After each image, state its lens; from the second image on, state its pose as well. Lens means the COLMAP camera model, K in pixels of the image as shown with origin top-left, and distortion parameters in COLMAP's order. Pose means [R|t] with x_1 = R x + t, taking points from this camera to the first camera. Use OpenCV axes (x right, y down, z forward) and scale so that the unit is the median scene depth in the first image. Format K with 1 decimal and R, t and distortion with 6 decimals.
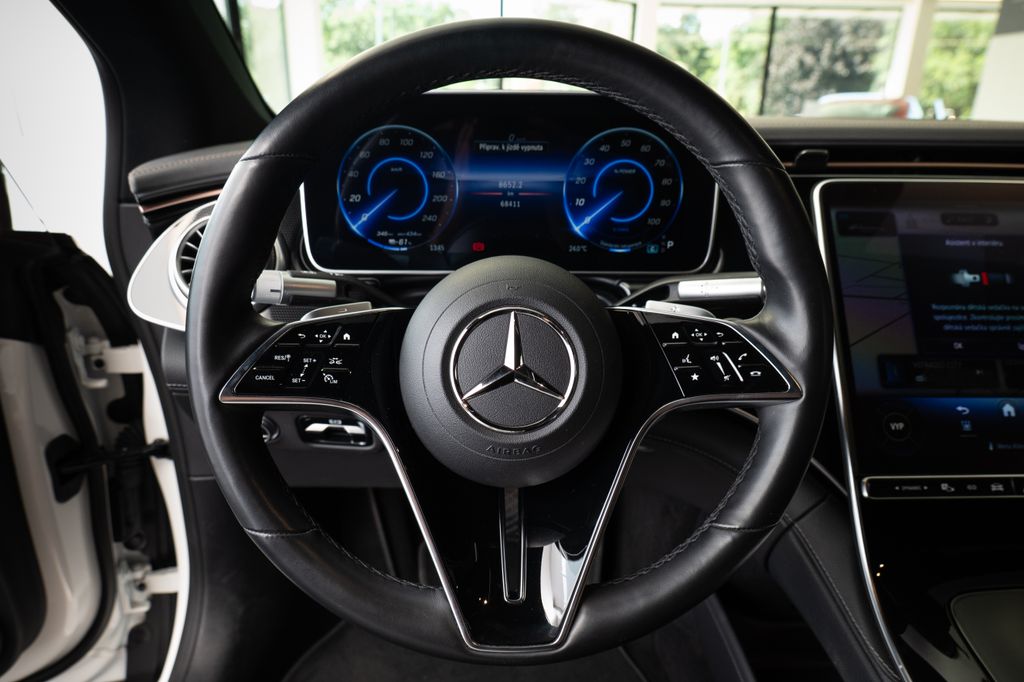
lens RADIAL K [[689.9, 0, 511.4], [0, 689.9, 370.8], [0, 0, 1]] dist [-0.006291, -0.000879]
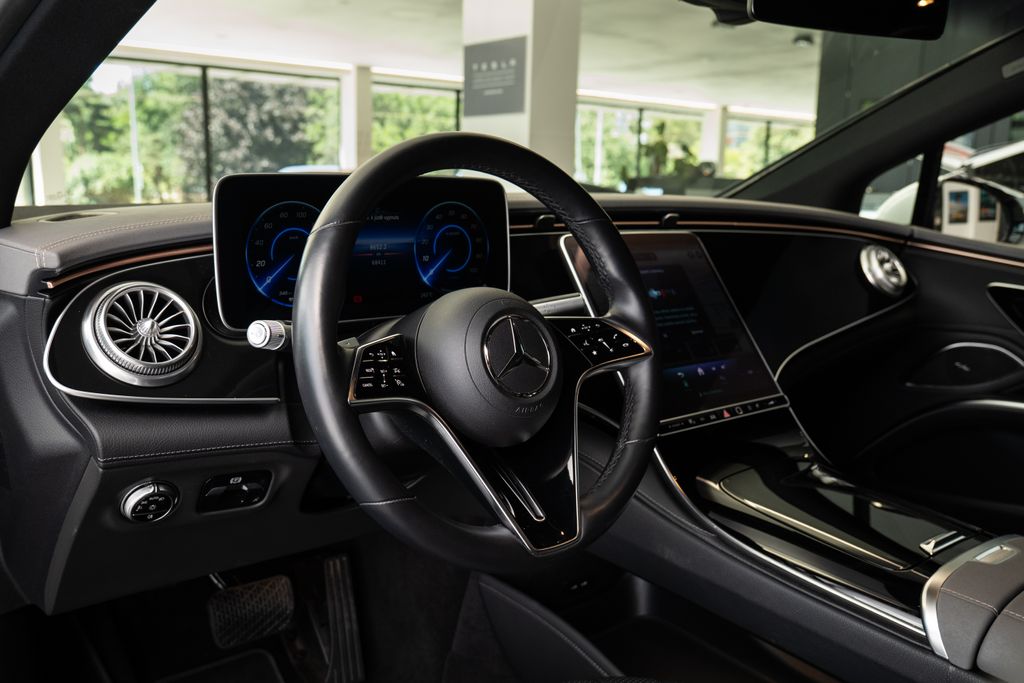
lens RADIAL K [[853.2, 0, 512.0], [0, 853.2, 341.5], [0, 0, 1]] dist [0.072602, 0.000461]
pose [[0.803326, -0.107721, 0.585717, -0.717580], [0.212145, 0.970749, -0.112430, 0.114778], [-0.556473, 0.214575, 0.802680, -0.317555]]
